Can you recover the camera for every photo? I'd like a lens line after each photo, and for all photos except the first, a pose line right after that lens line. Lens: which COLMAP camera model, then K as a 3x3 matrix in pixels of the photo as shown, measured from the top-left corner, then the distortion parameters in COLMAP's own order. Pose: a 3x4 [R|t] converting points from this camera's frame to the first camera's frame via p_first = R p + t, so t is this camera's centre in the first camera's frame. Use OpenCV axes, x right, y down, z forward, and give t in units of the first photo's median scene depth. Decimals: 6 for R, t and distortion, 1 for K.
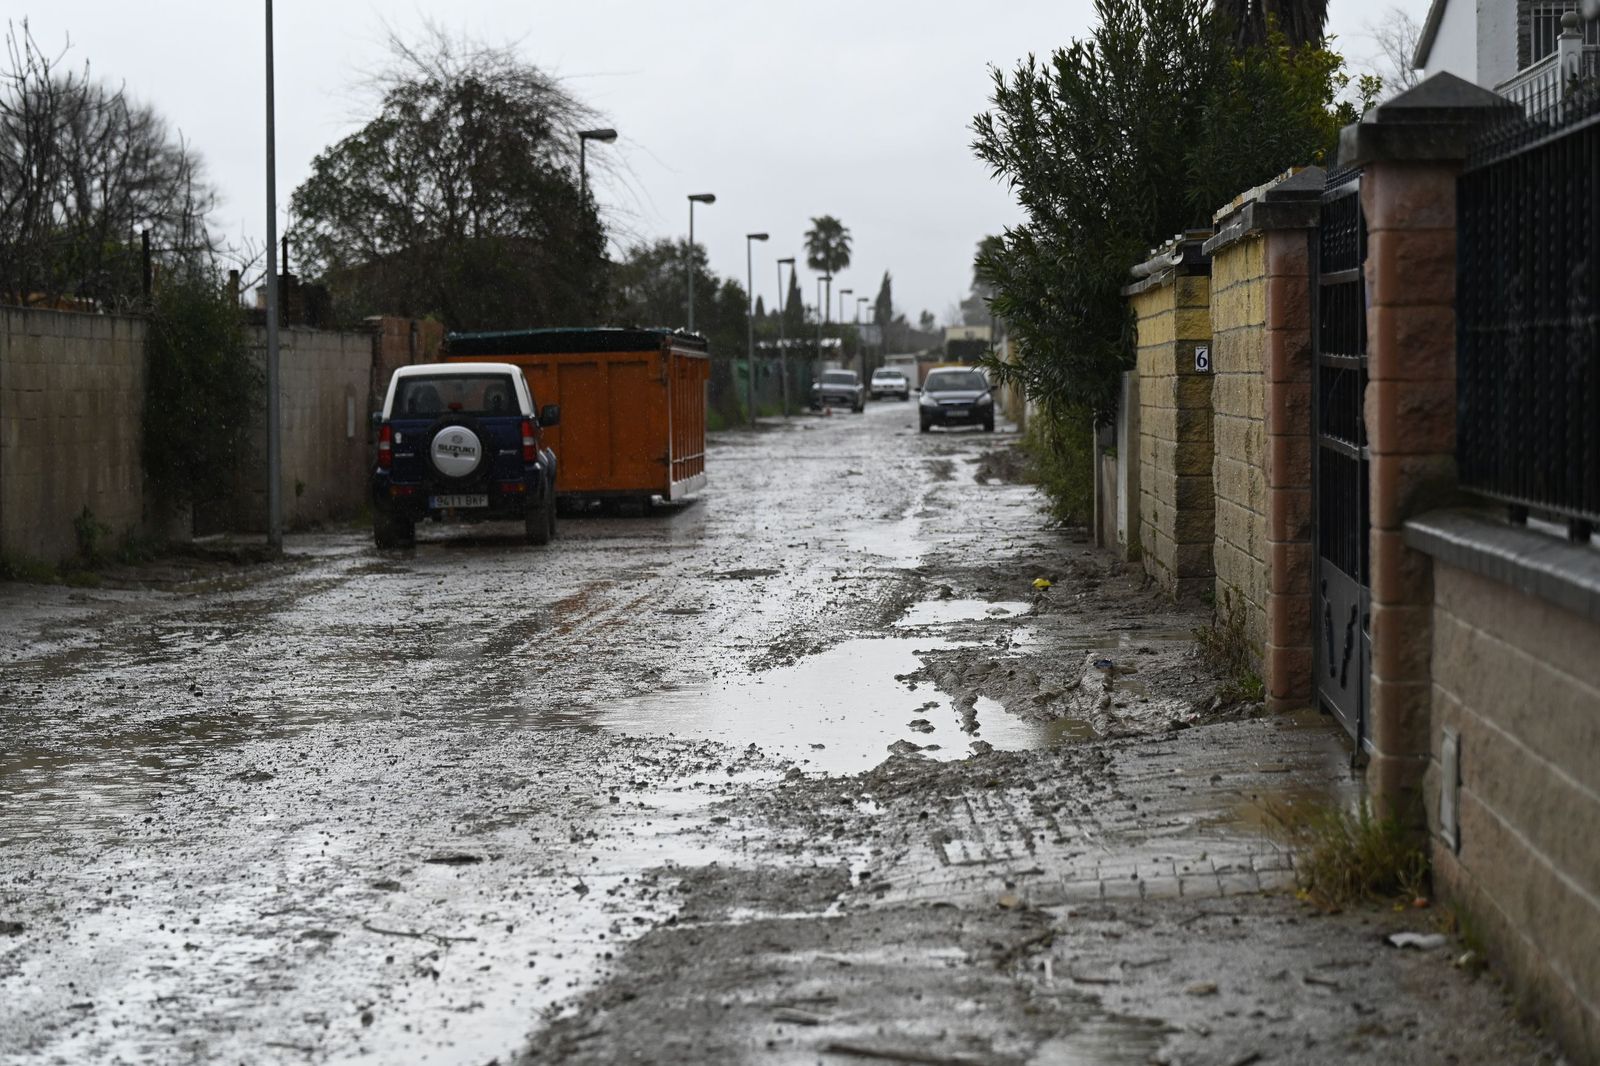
lens RADIAL K [[4268.8, 0, 800.0], [0, 4268.8, 533.0], [0, 0, 1]] dist [0.039510, -0.239955]
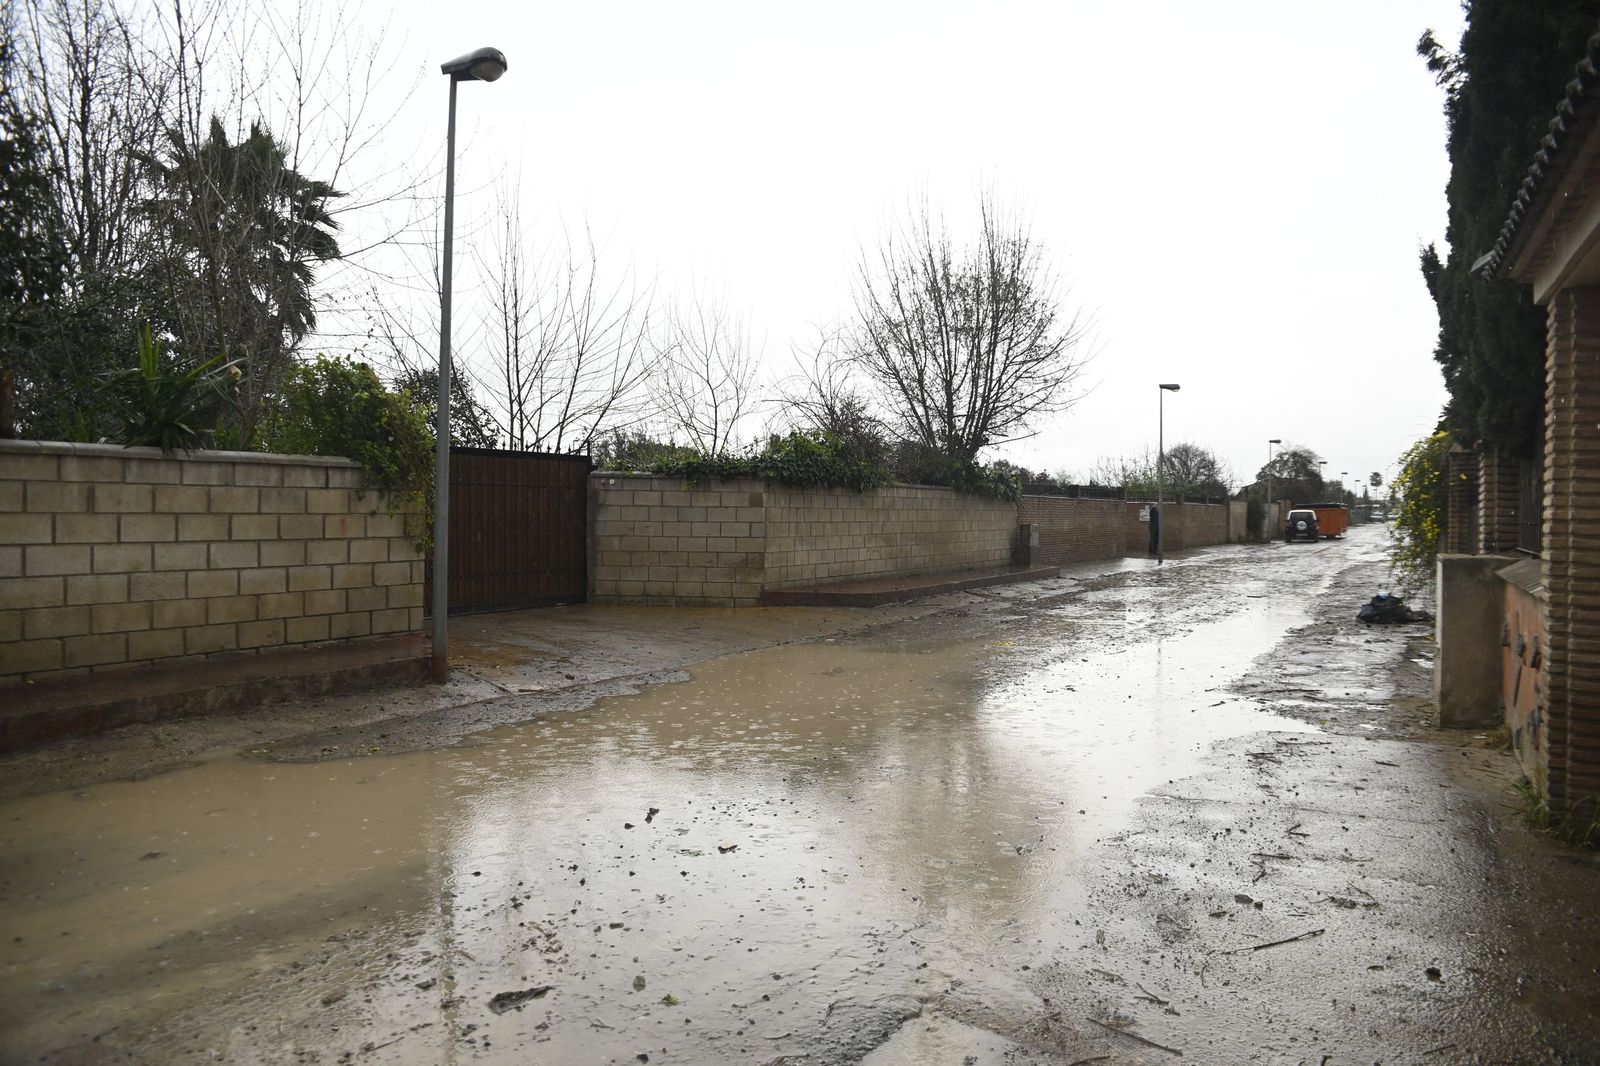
lens RADIAL K [[1125.1, 0, 800.0], [0, 1125.1, 533.0], [0, 0, 1]] dist [-0.059500, 0.002170]
pose [[0.890141, 0.018790, -0.455298, -0.001476], [-0.026736, 0.999582, -0.011017, 0.025368], [0.454901, 0.021979, 0.890271, -0.627704]]
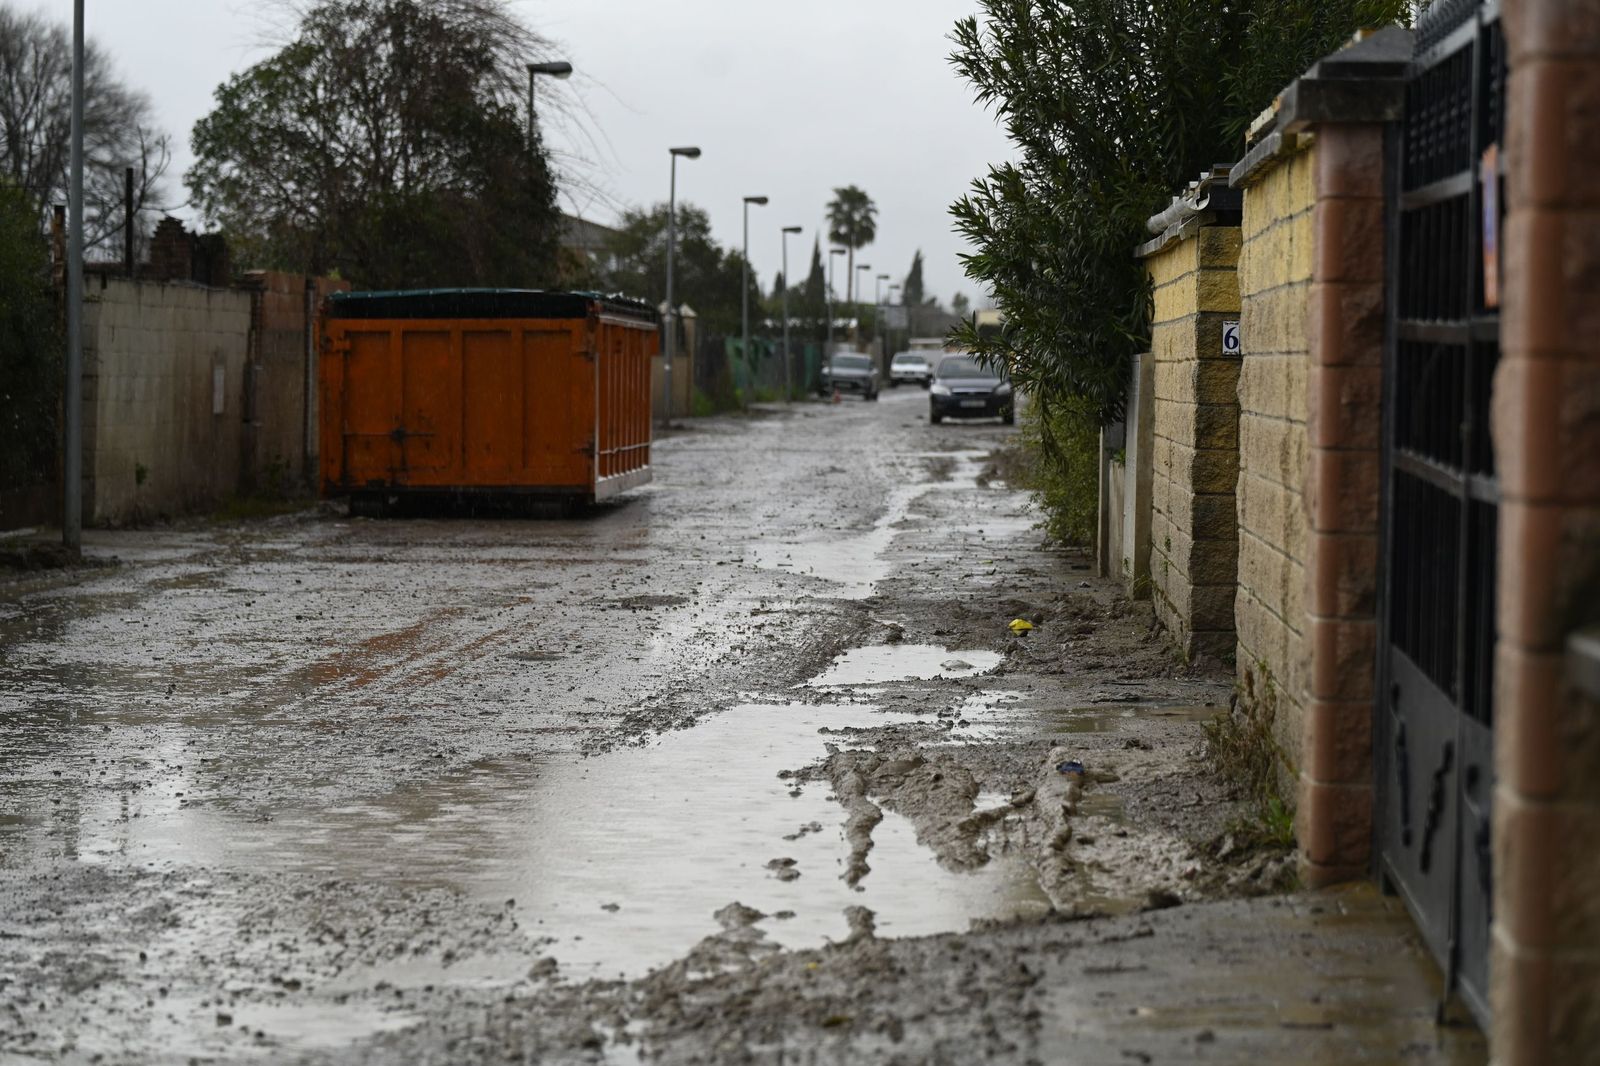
lens RADIAL K [[4521.9, 0, 800.0], [0, 4521.9, 533.0], [0, 0, 1]] dist [0.032081, -0.197924]
pose [[0.999661, 0.025469, -0.005494, 0.017165], [-0.025461, 0.999675, 0.001587, -0.004331], [0.005533, -0.001447, 0.999984, 0.150053]]
